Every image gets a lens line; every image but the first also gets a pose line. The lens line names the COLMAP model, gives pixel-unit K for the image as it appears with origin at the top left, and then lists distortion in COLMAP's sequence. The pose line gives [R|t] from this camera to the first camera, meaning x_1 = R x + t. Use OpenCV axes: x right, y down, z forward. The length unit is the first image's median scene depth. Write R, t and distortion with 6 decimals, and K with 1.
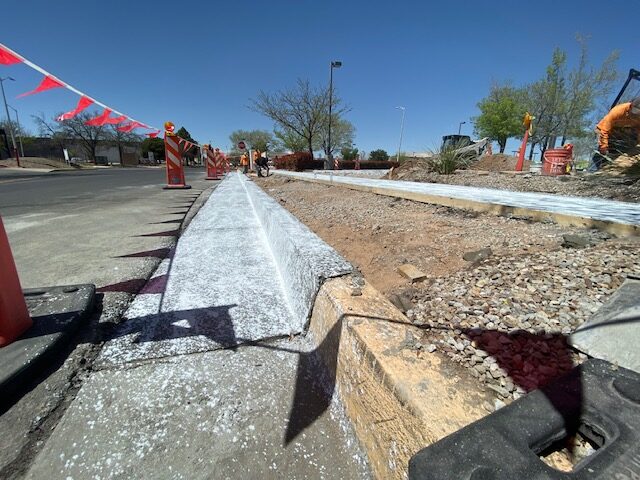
lens RADIAL K [[258.3, 0, 318.7], [0, 258.3, 240.6], [0, 0, 1]] dist [0.023997, -0.023127]
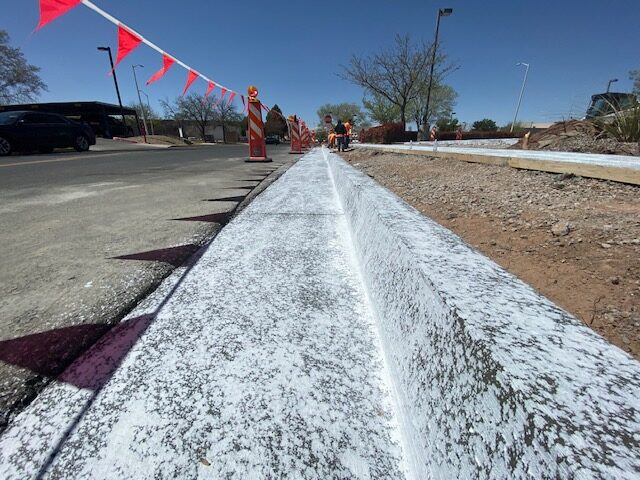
lens RADIAL K [[258.3, 0, 318.7], [0, 258.3, 240.6], [0, 0, 1]] dist [0.023997, -0.023127]
pose [[0.952895, 0.092712, -0.288783, -0.049424], [-0.068078, 0.993220, 0.094231, -0.024701], [0.295561, -0.070133, 0.952746, 0.203331]]
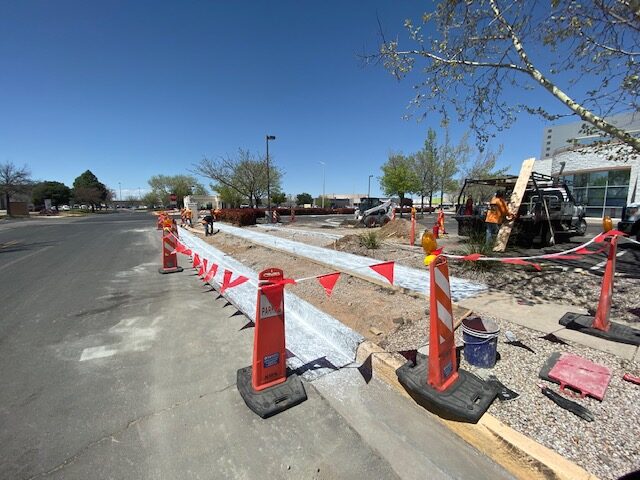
lens RADIAL K [[258.3, 0, 318.7], [0, 258.3, 240.6], [0, 0, 1]] dist [0.023997, -0.023127]
pose [[0.960943, -0.056082, 0.271005, -0.280734], [0.093672, 0.987364, -0.127821, -0.166212], [-0.260412, 0.148214, 0.954054, -0.480448]]
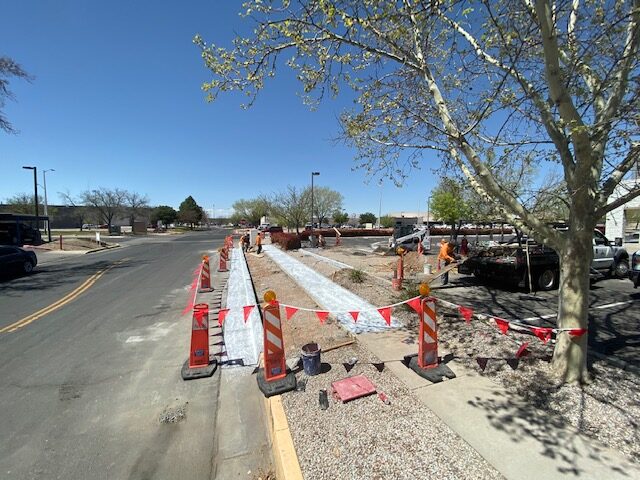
lens RADIAL K [[258.3, 0, 318.7], [0, 258.3, 240.6], [0, 0, 1]] dist [0.023997, -0.023127]
pose [[0.999815, -0.016428, 0.010031, 0.258697], [0.018147, 0.978244, -0.206664, -0.212525], [-0.006418, 0.206808, 0.978360, -1.026143]]
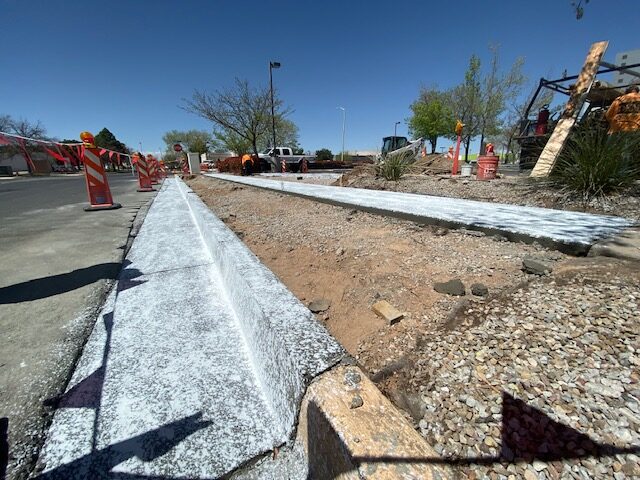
lens RADIAL K [[258.3, 0, 318.7], [0, 258.3, 240.6], [0, 0, 1]] dist [0.023997, -0.023127]
pose [[0.979913, -0.084120, 0.180814, -0.014028], [0.083546, 0.996445, 0.010801, -0.061545], [-0.181080, 0.004523, 0.983458, 0.040679]]
